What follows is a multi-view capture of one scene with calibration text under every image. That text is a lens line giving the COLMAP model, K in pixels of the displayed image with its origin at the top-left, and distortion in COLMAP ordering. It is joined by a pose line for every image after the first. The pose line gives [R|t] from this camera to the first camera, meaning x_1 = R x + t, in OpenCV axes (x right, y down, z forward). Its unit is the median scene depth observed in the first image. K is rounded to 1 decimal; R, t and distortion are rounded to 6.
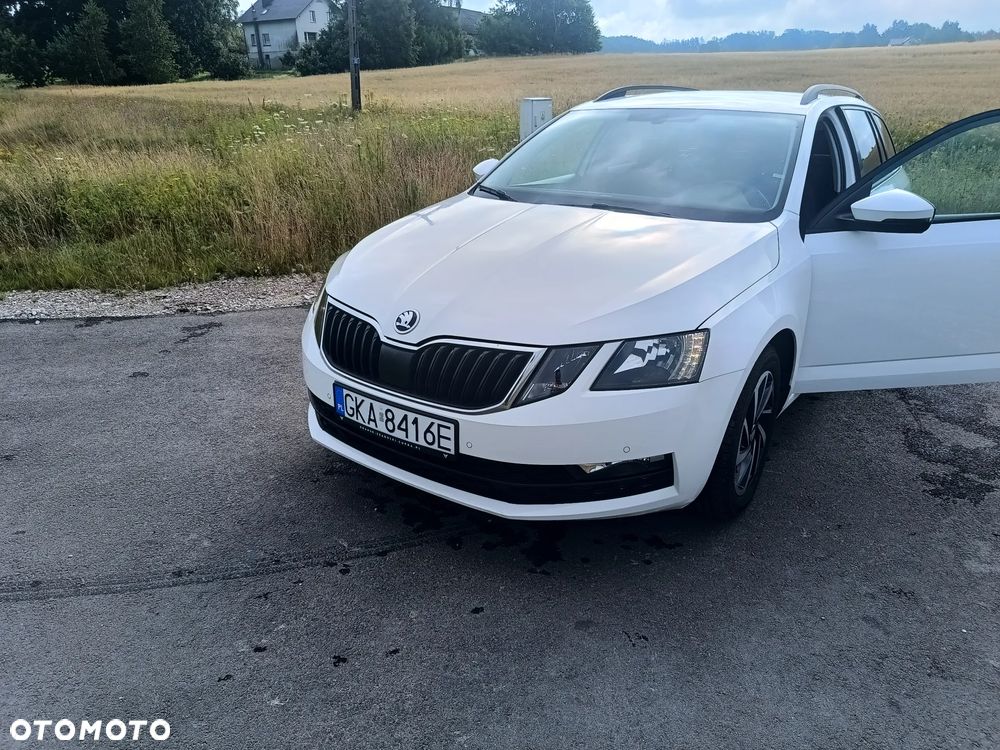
lens RADIAL K [[703.5, 0, 504.7], [0, 703.5, 363.7], [0, 0, 1]] dist [0.006458, -0.001370]
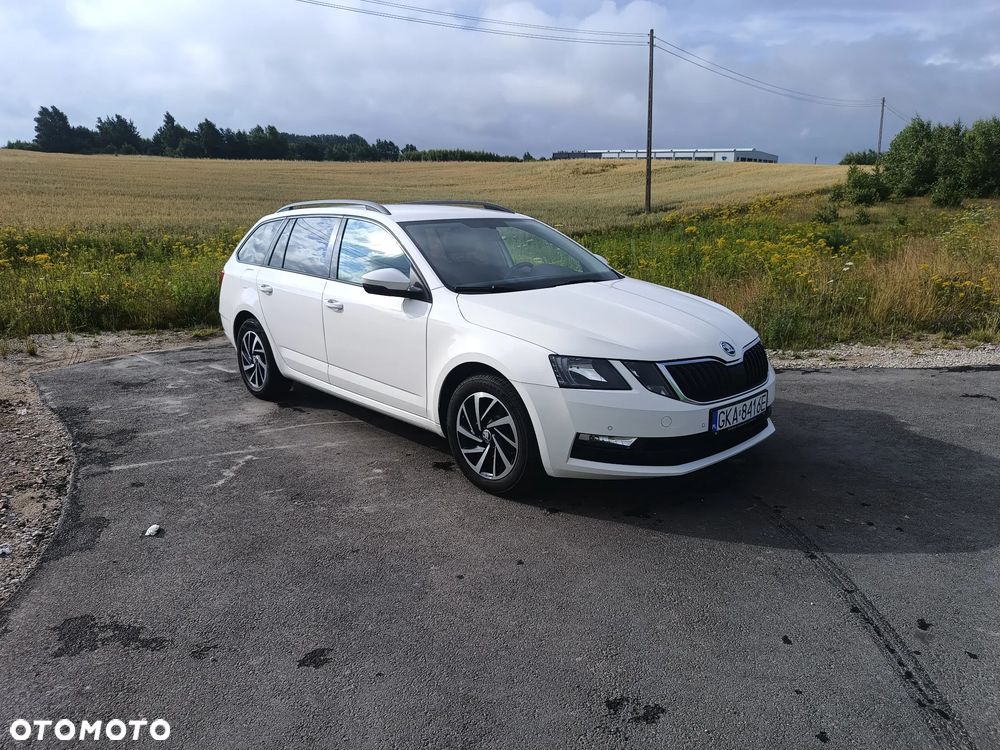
lens RADIAL K [[695.9, 0, 503.6], [0, 695.9, 369.5], [0, 0, 1]] dist [0.029086, -0.028910]
pose [[0.191251, -0.214473, 0.957823, -0.157012], [0.356416, 0.924402, 0.135824, -0.036896], [-0.914544, 0.315407, 0.253234, 0.096804]]
